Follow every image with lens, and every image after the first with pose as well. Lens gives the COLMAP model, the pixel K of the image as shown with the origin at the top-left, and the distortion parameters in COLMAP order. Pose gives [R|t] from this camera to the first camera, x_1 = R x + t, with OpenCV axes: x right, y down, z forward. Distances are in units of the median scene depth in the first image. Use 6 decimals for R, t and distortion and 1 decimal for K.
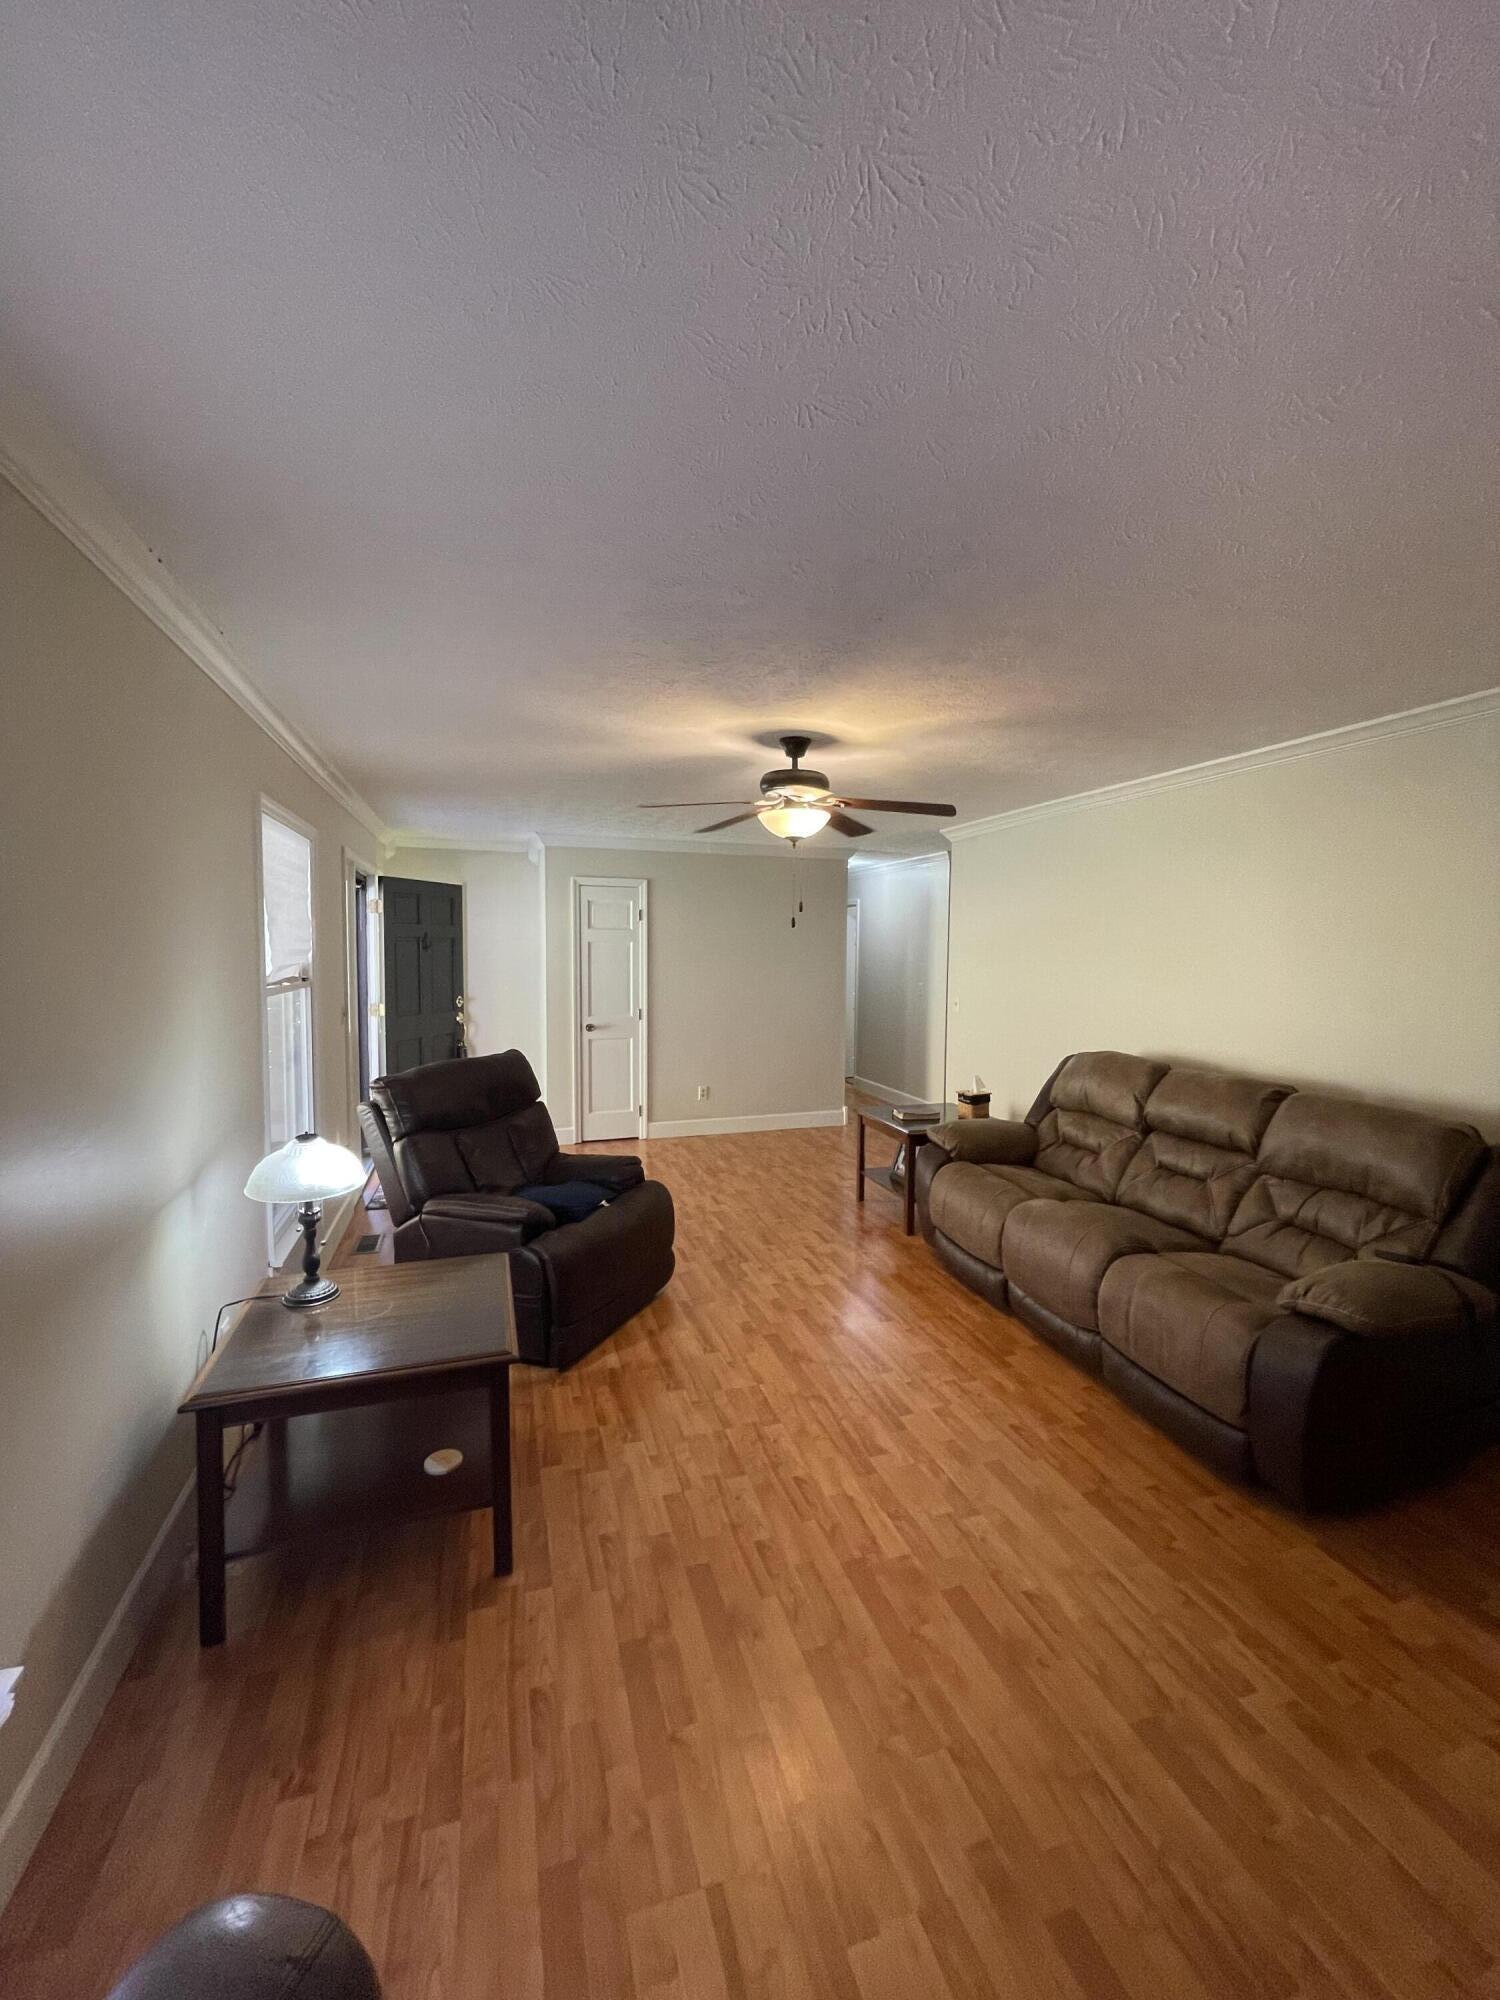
lens RADIAL K [[821.1, 0, 758.3], [0, 821.1, 991.8], [0, 0, 1]] dist [-0.003320, -0.000452]
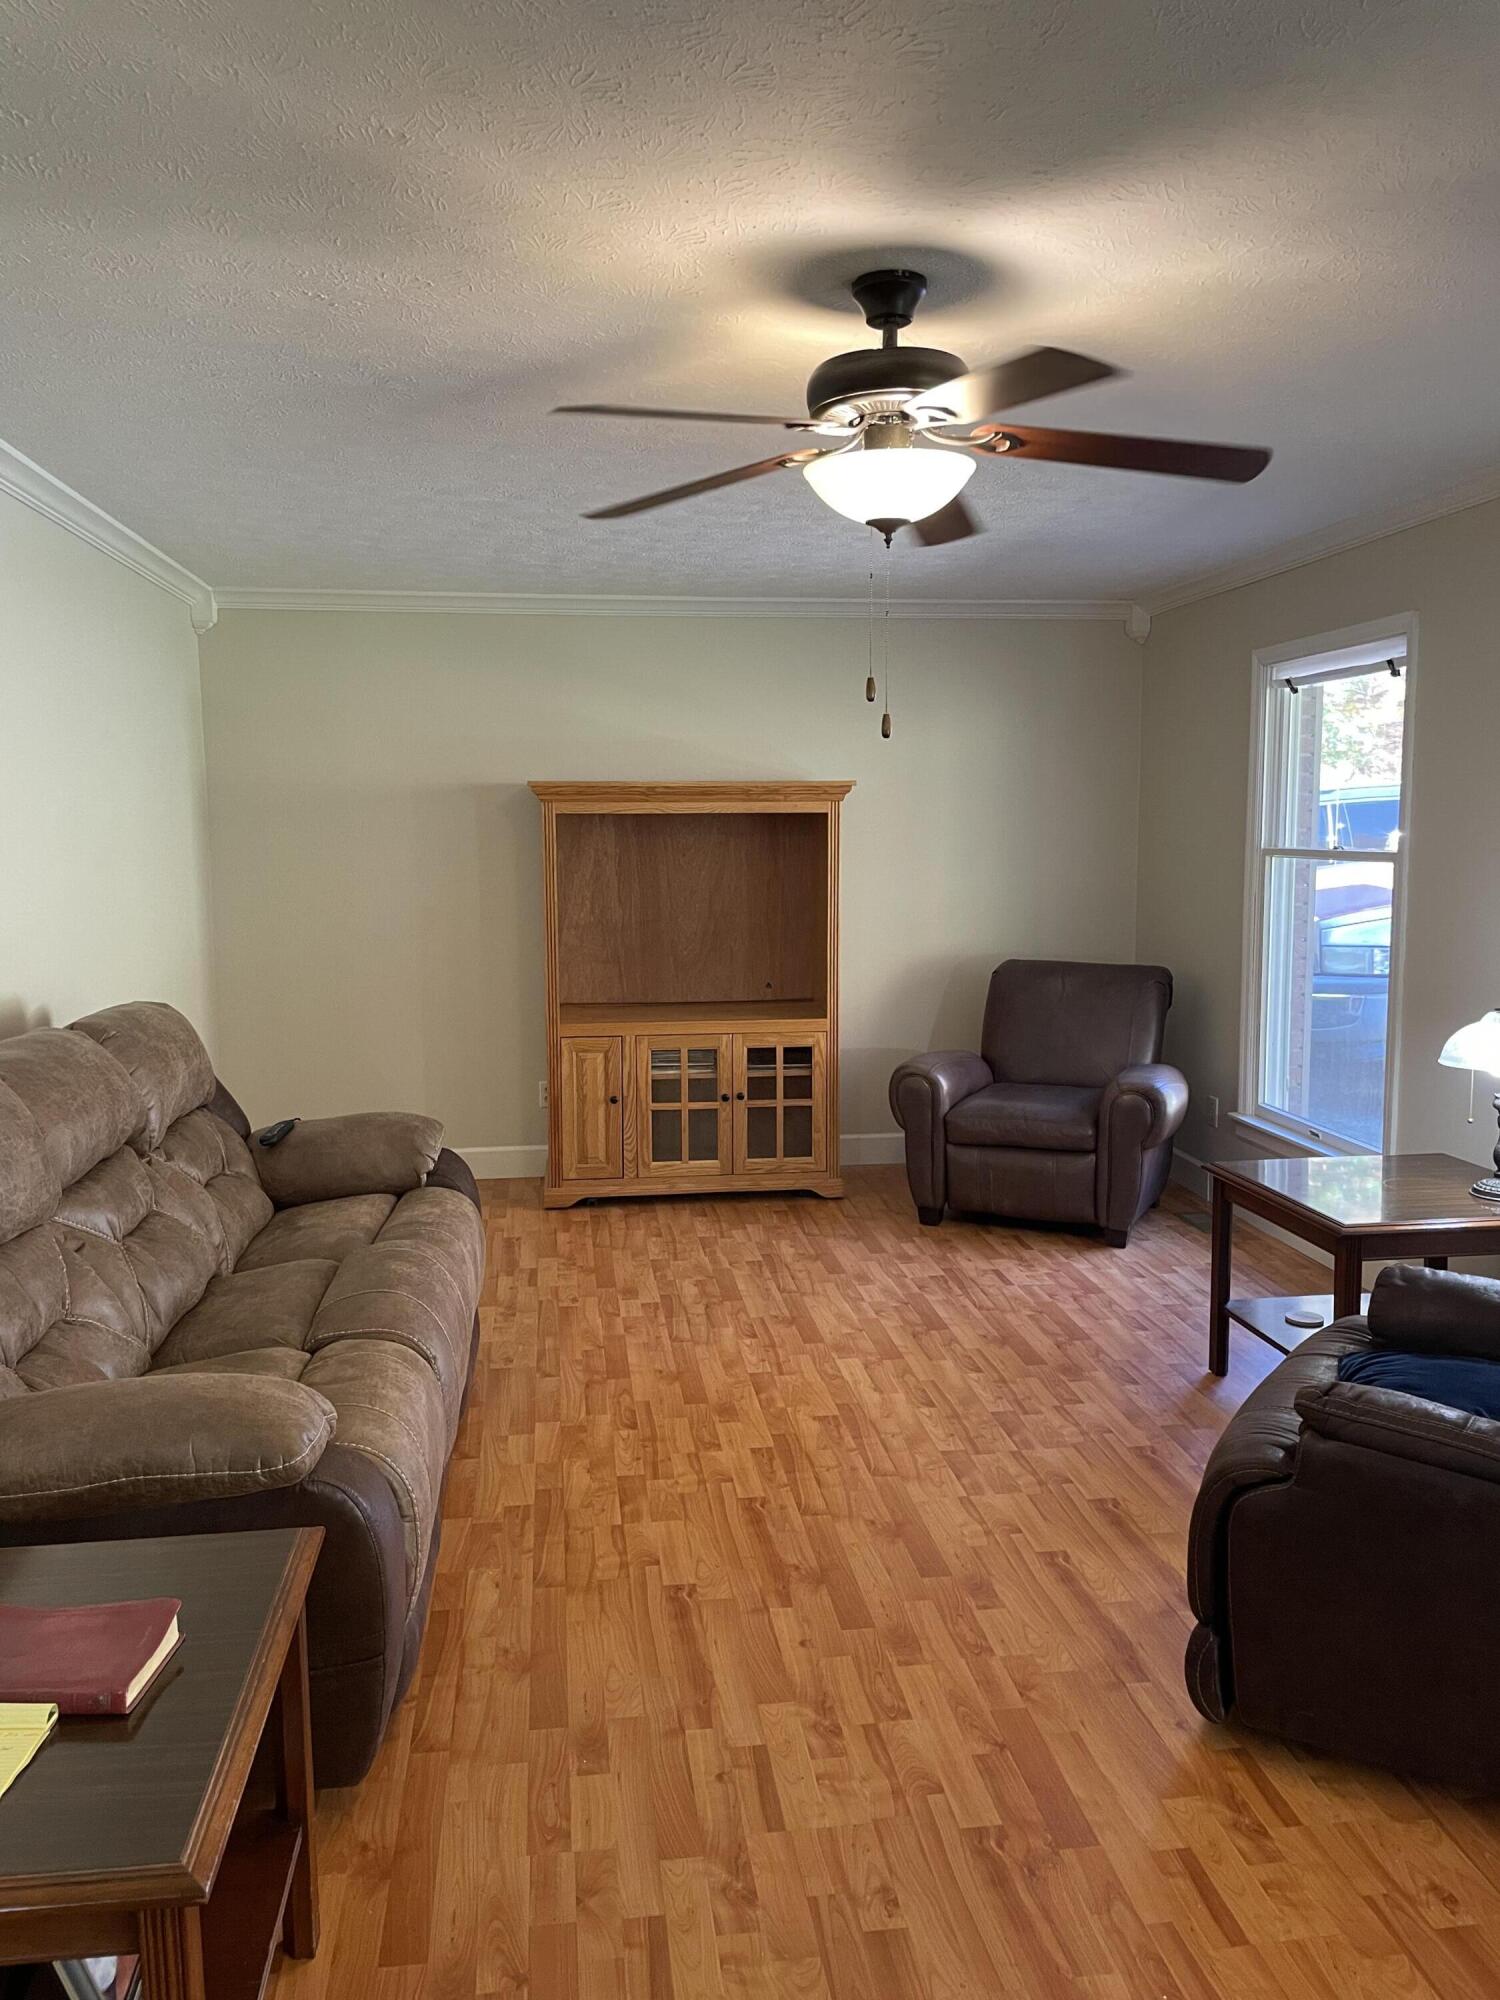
lens RADIAL K [[1509.0, 0, 757.2], [0, 1509.0, 1000.3], [0, 0, 1]] dist [0.035978, -0.033568]
pose [[-0.984135, -0.026290, 0.175461, -0.030246], [0.005196, 0.984265, 0.176620, -0.083221], [-0.177343, 0.174730, -0.968514, 1.825179]]
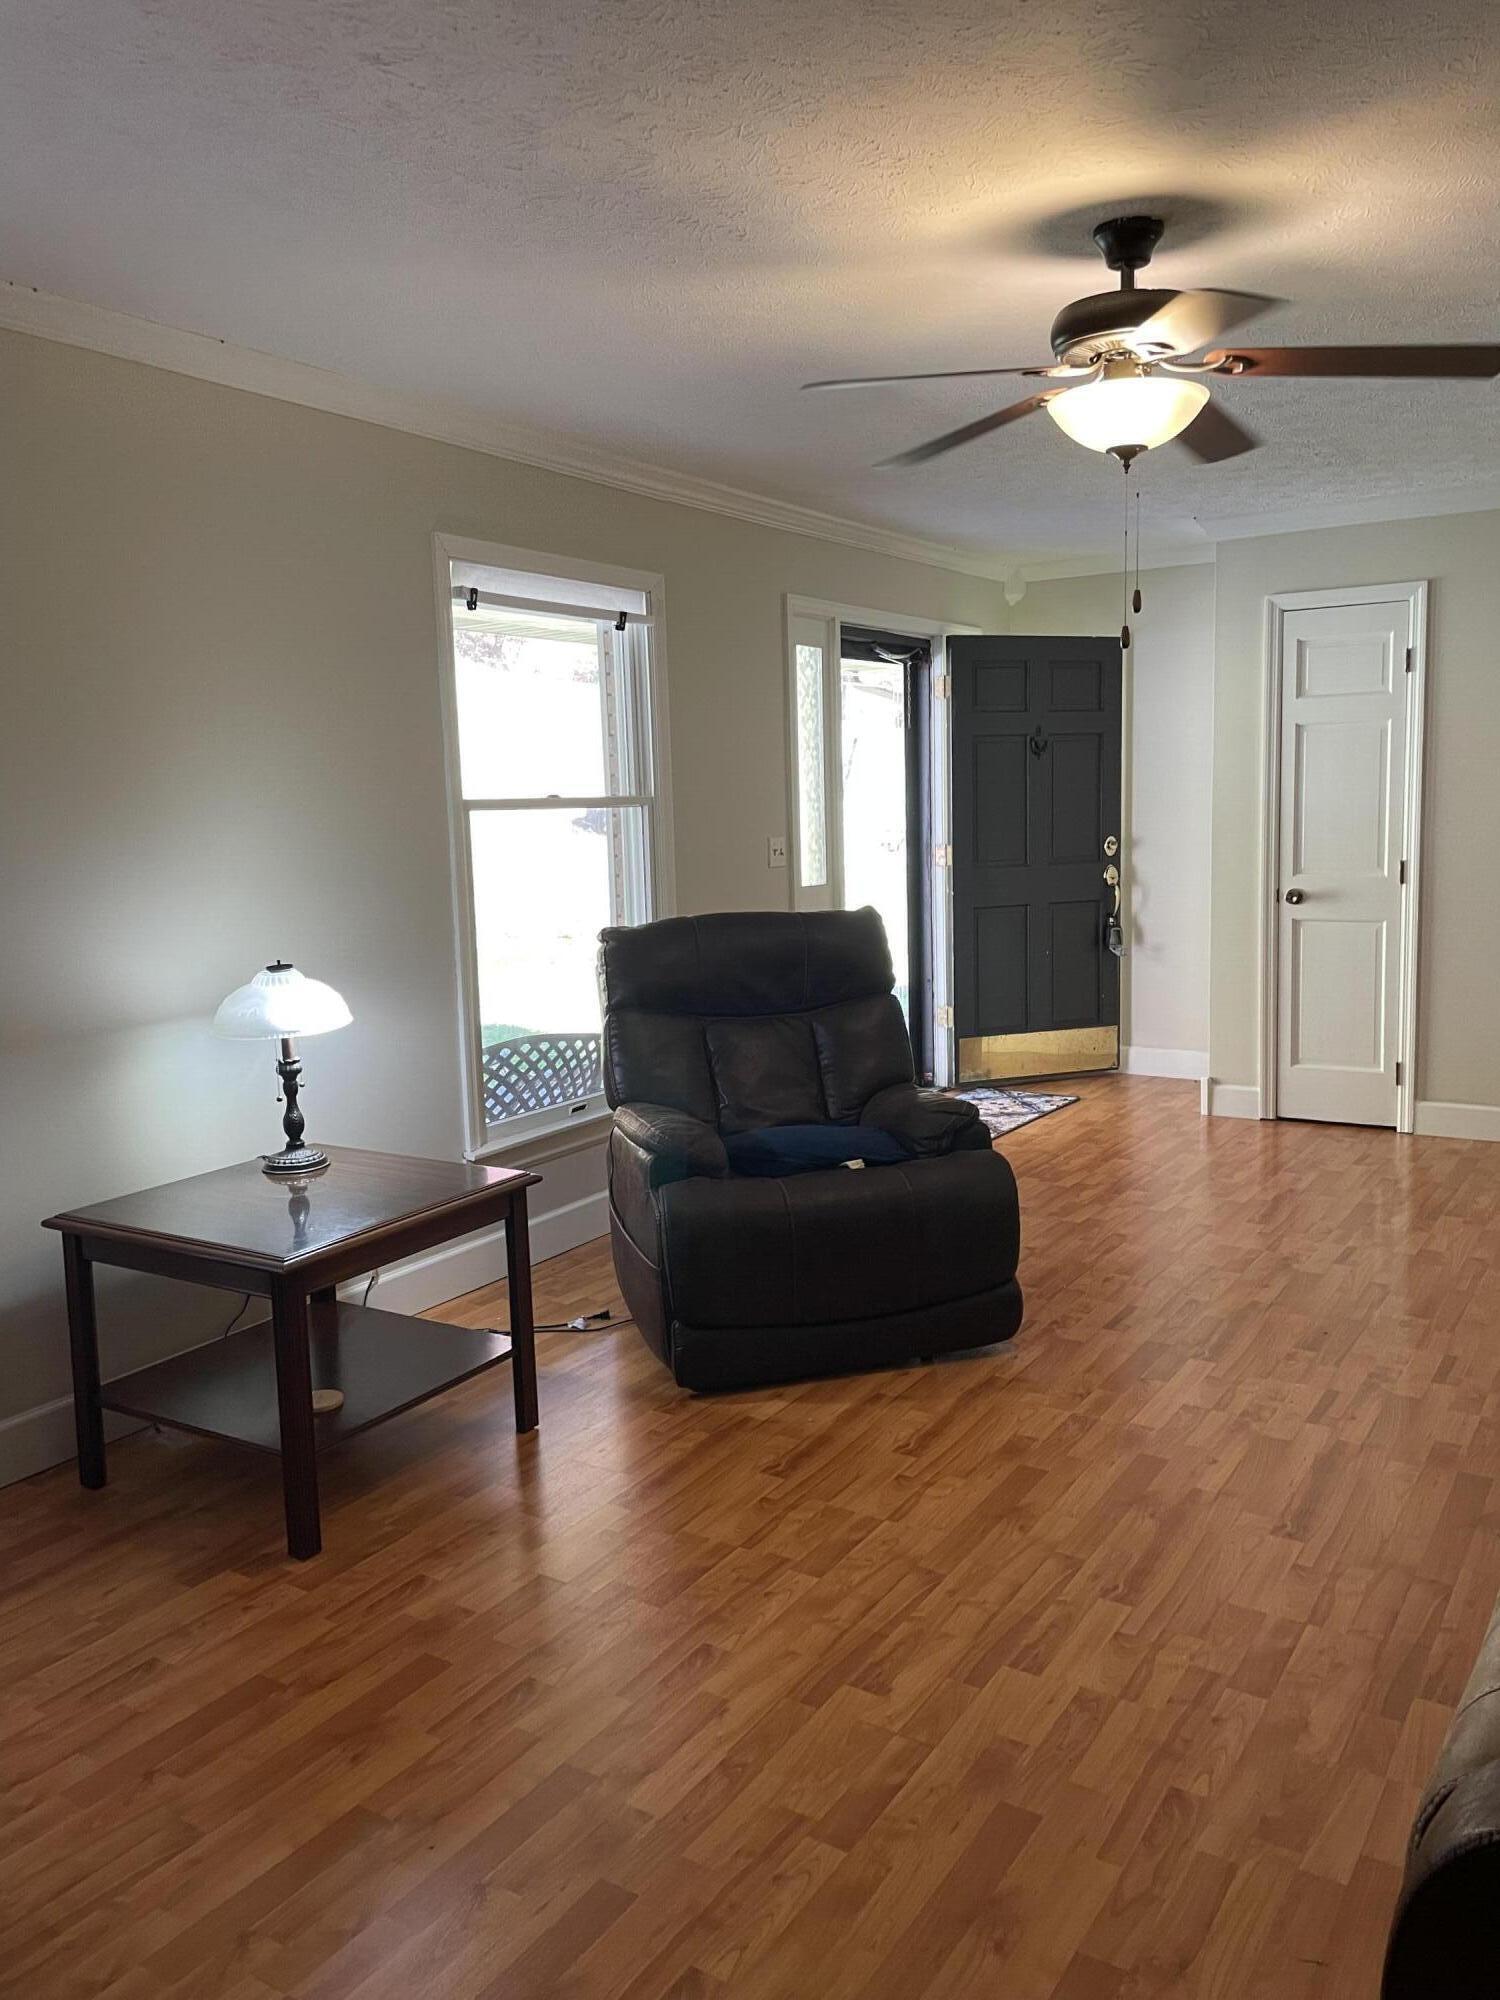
lens RADIAL K [[1509.0, 0, 761.3], [0, 1509.0, 996.9], [0, 0, 1]] dist [0.035978, -0.033568]
pose [[0.629963, 0.080027, -0.772491, 0.601673], [-0.012669, 0.995603, 0.092809, 0.042961], [0.776522, -0.048680, 0.628207, 0.294219]]
